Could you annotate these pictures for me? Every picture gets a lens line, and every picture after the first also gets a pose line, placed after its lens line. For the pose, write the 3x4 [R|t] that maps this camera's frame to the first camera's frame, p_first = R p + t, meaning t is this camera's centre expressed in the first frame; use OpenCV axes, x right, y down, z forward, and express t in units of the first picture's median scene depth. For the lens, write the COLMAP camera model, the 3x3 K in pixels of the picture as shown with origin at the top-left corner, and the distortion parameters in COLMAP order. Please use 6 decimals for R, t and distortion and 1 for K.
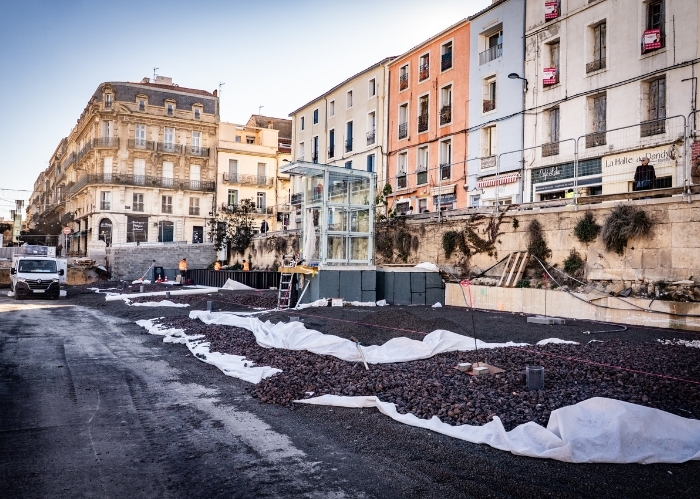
lens RADIAL K [[638.8, 0, 337.0], [0, 638.8, 228.7], [0, 0, 1]] dist [0.100865, 0.001364]
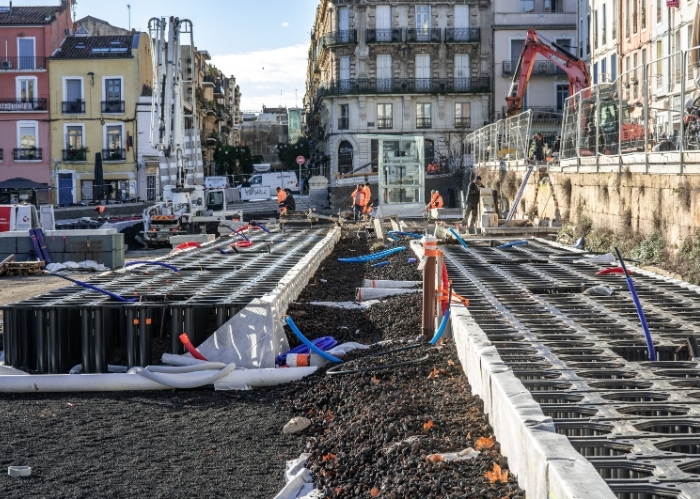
lens RADIAL K [[1601.7, 0, 351.9], [0, 1601.7, 245.9], [0, 0, 1]] dist [0.035060, 0.000000]
pose [[0.898960, -0.019382, -0.437602, 0.442109], [0.061485, 0.994713, 0.082249, -0.046485], [0.433694, -0.100845, 0.895399, -0.636753]]
